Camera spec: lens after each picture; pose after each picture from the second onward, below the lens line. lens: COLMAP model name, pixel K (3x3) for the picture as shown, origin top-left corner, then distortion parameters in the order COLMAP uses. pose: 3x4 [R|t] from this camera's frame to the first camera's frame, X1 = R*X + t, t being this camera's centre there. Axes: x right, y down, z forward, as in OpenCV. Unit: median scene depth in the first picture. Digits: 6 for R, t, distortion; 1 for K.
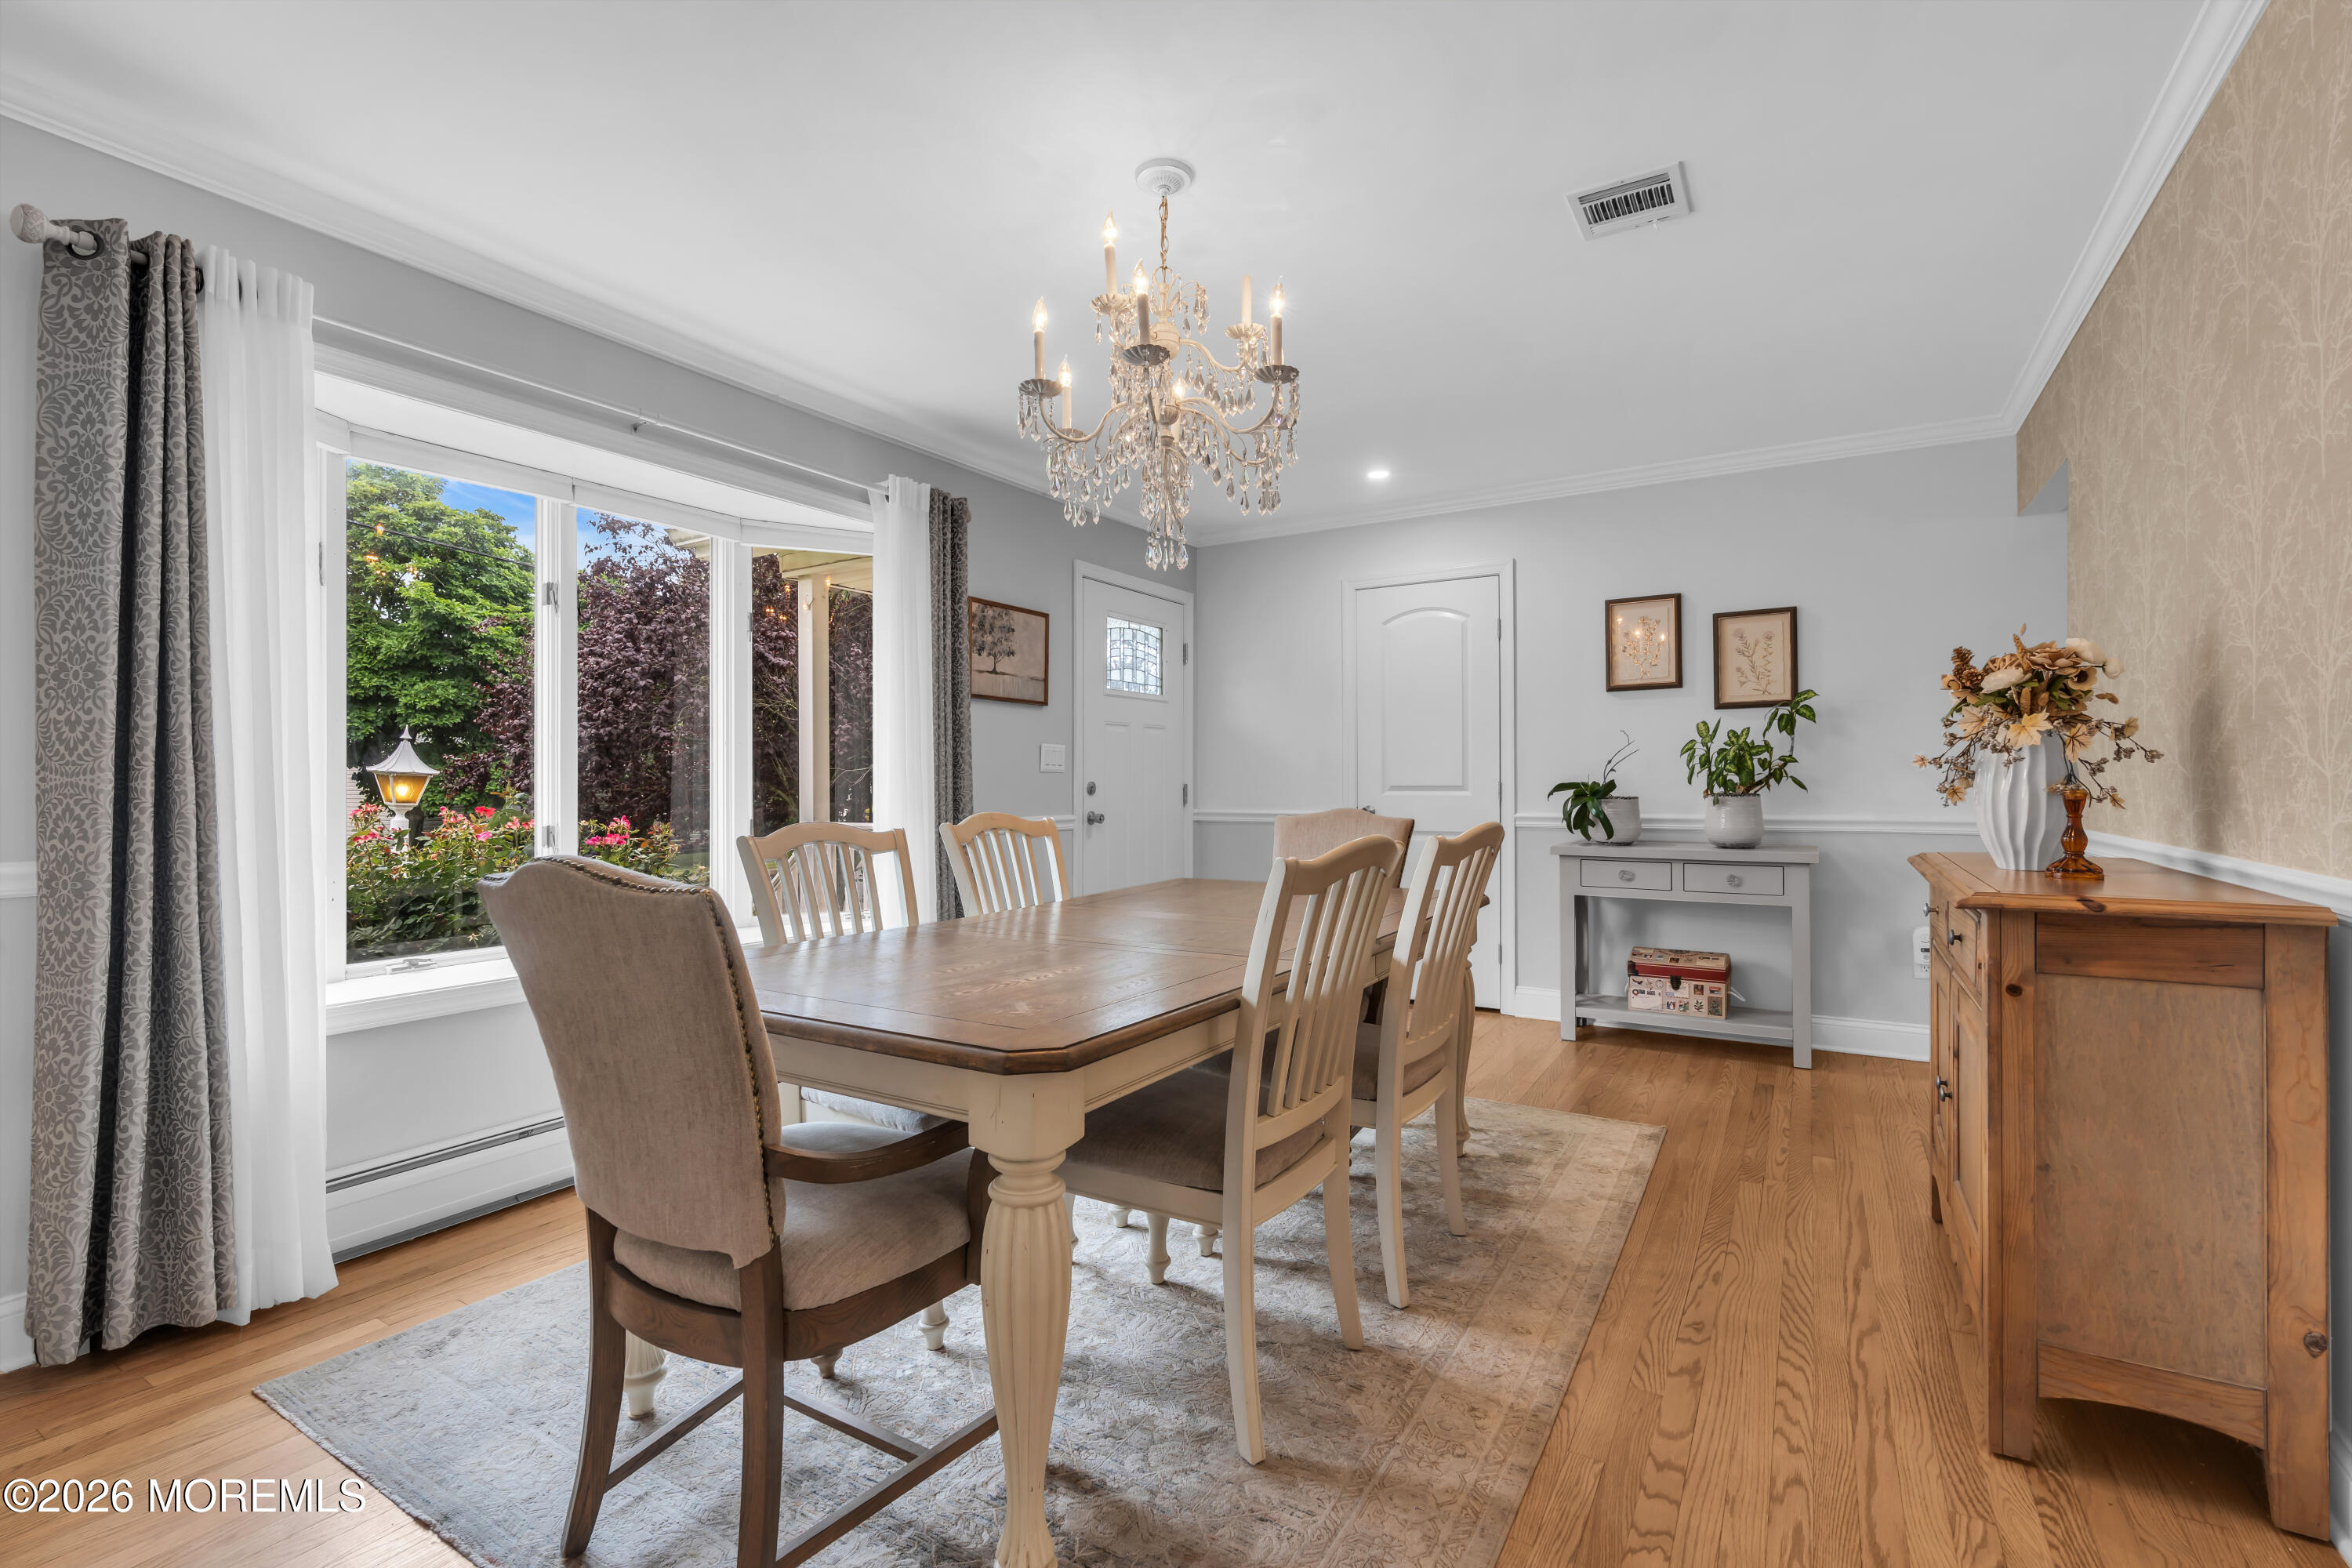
lens RADIAL K [[1062.7, 0, 1180.7], [0, 1062.7, 771.6], [0, 0, 1]] dist [-0.012926, 0.005001]
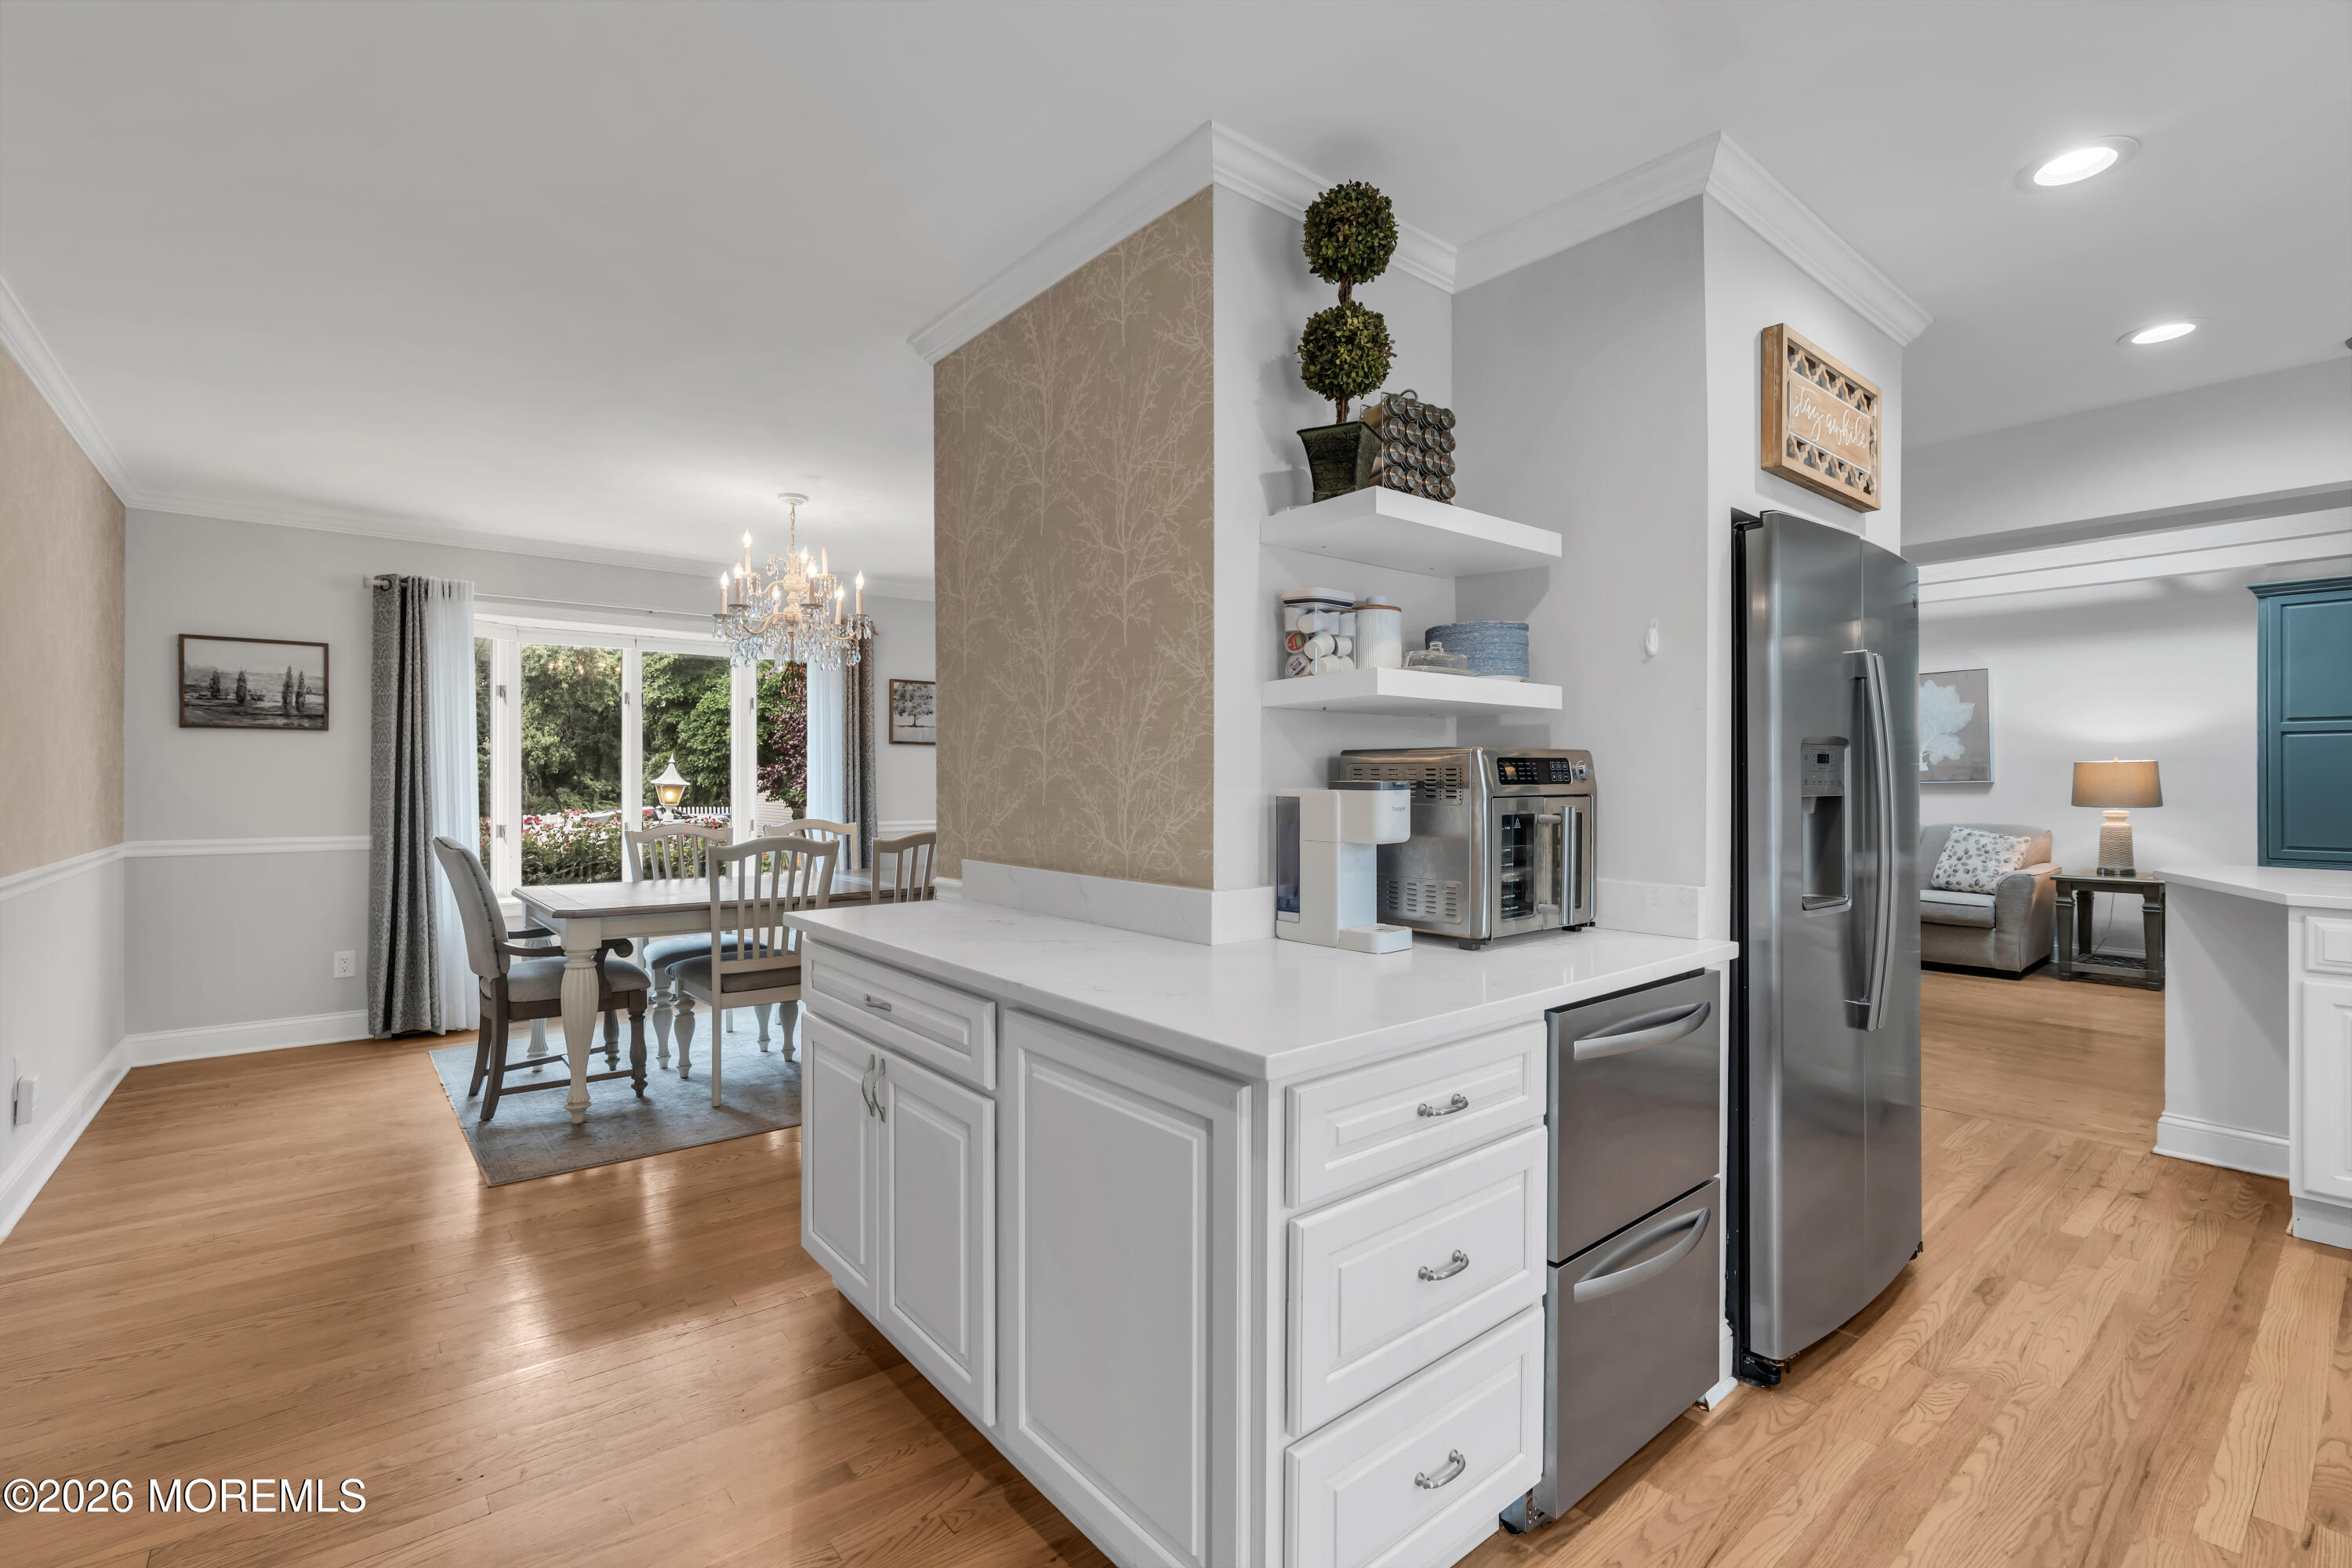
lens RADIAL K [[1062.7, 0, 1164.1], [0, 1062.7, 777.1], [0, 0, 1]] dist [-0.012926, 0.005001]
pose [[0.941932, 0.003108, -0.335790, 0.690737], [0.000240, 0.999951, 0.009928, -0.035481], [0.335804, -0.009432, 0.941885, -0.329007]]
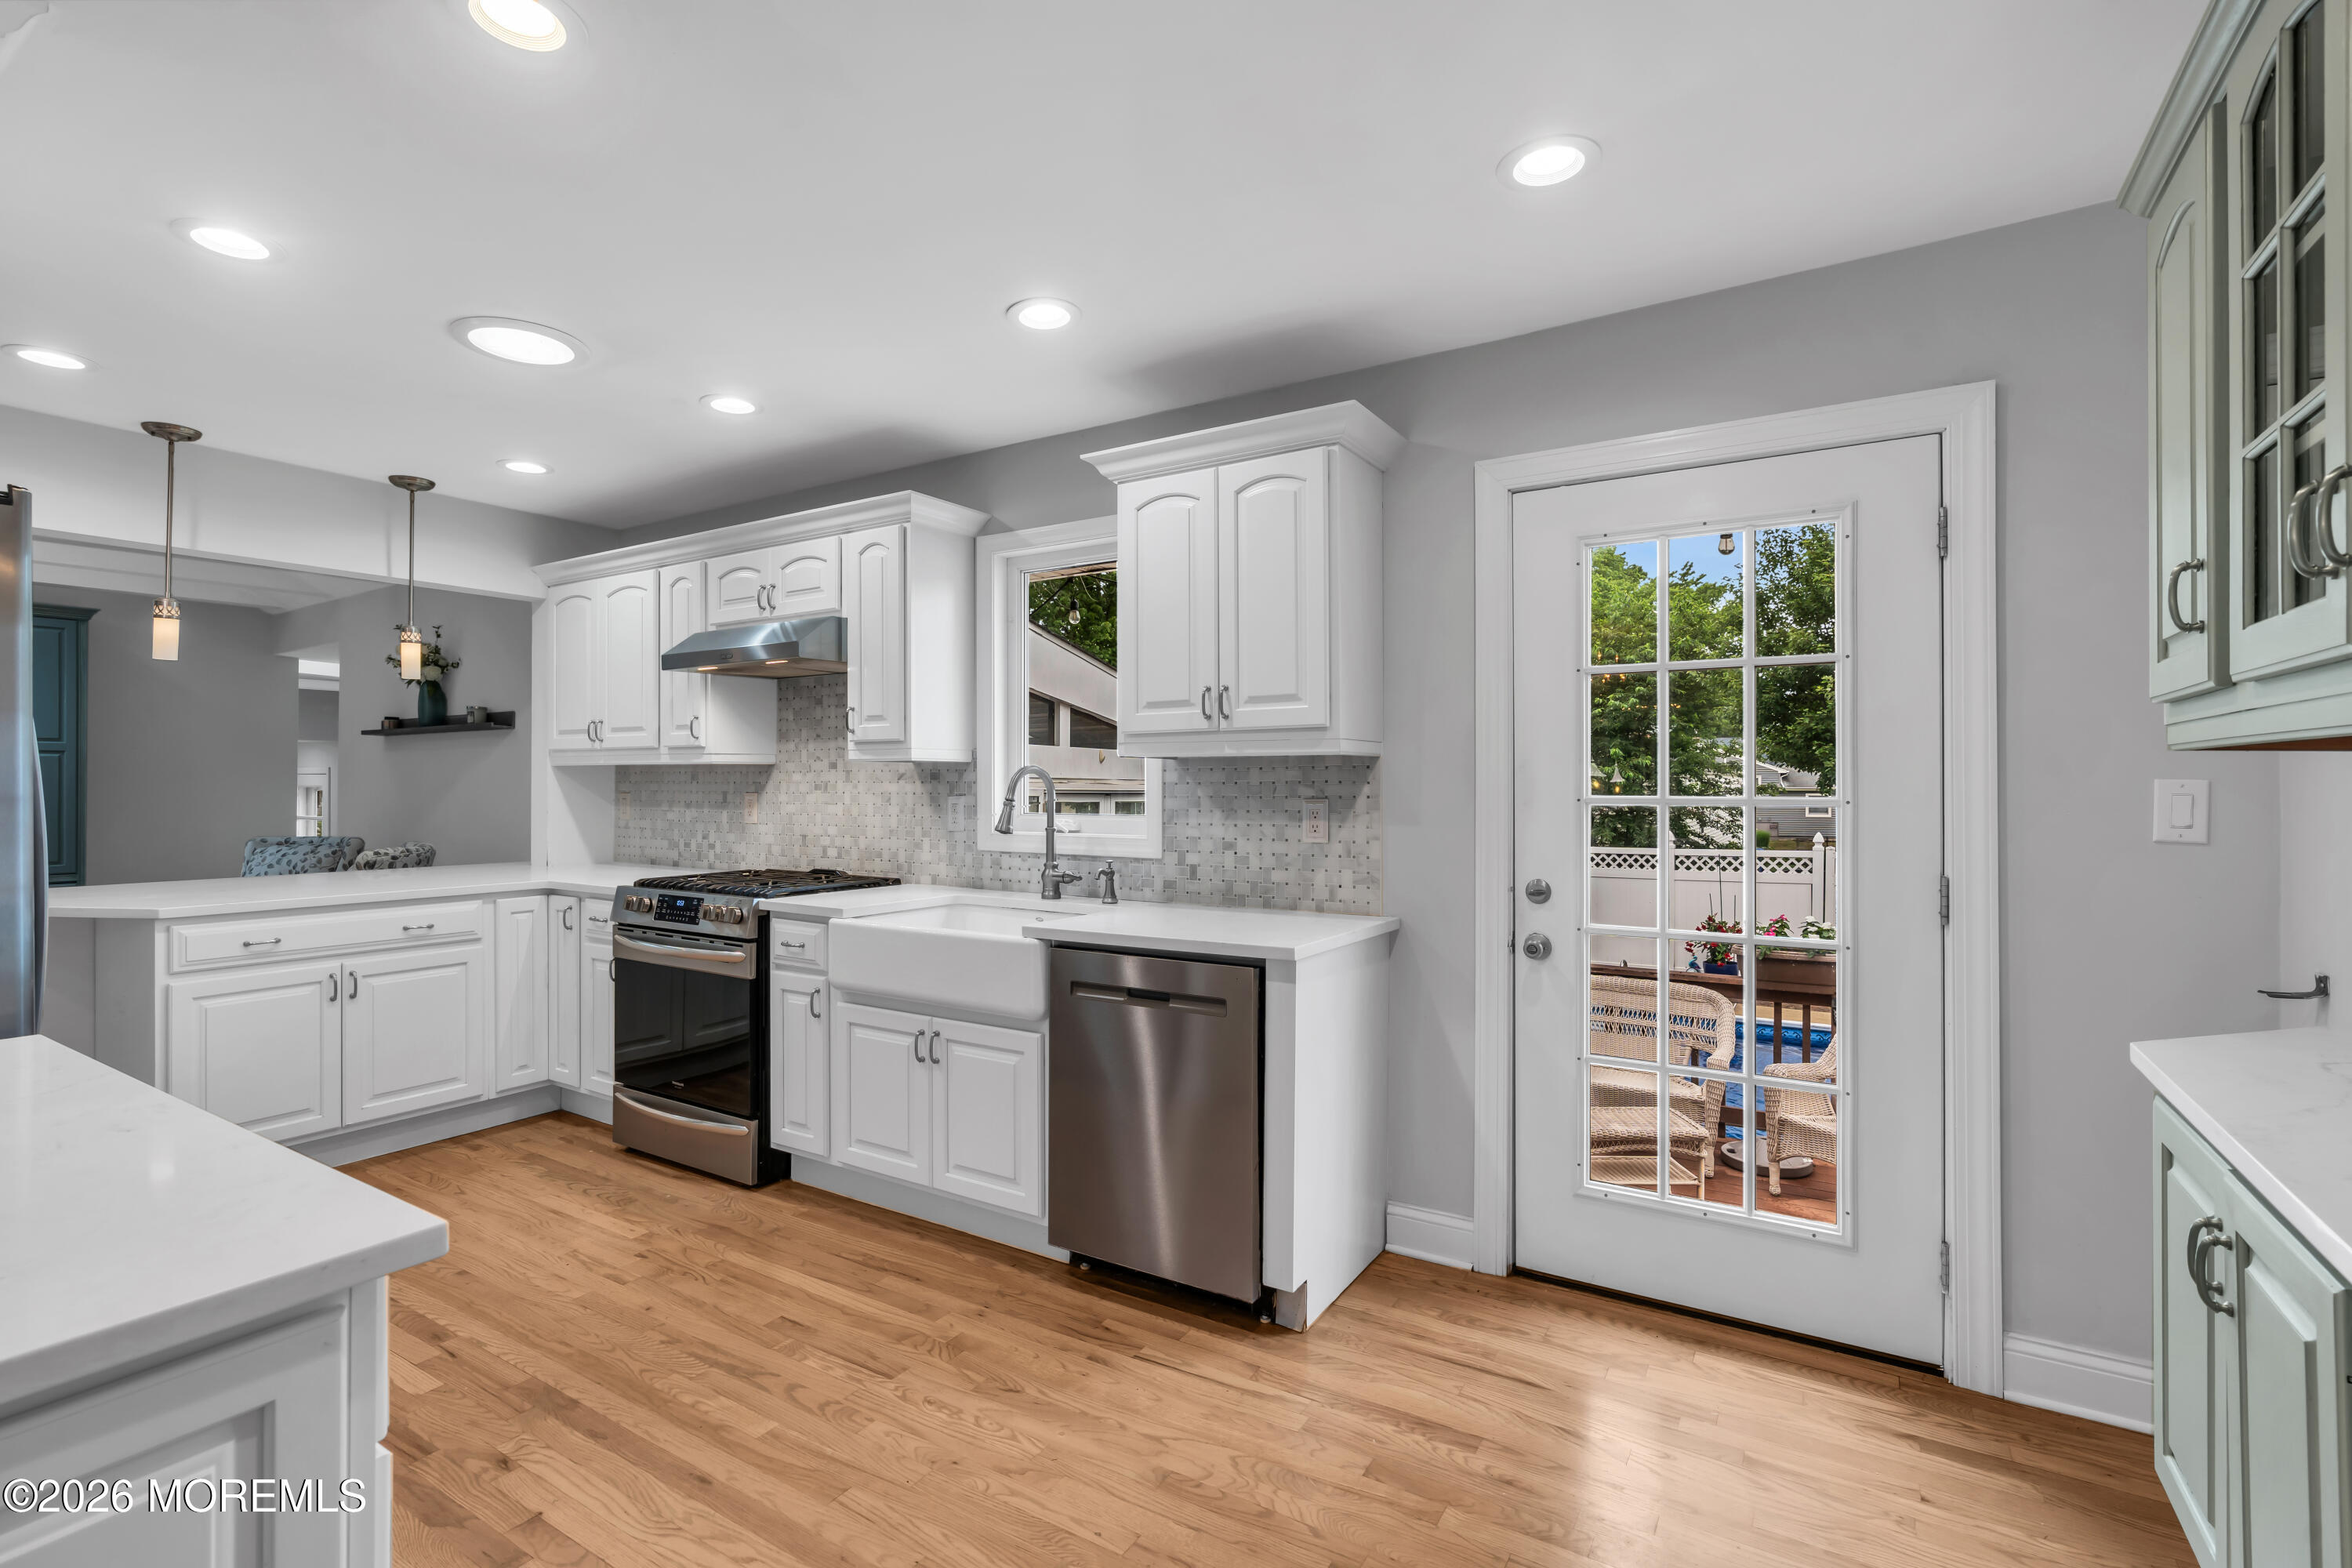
lens RADIAL K [[1062.7, 0, 1172.5], [0, 1062.7, 783.3], [0, 0, 1]] dist [-0.012926, 0.005001]
pose [[0.019121, 0.002143, 0.999815, 0.411897], [-0.010323, 0.999945, -0.001946, -0.049406], [-0.999764, -0.010284, 0.019142, -0.202492]]
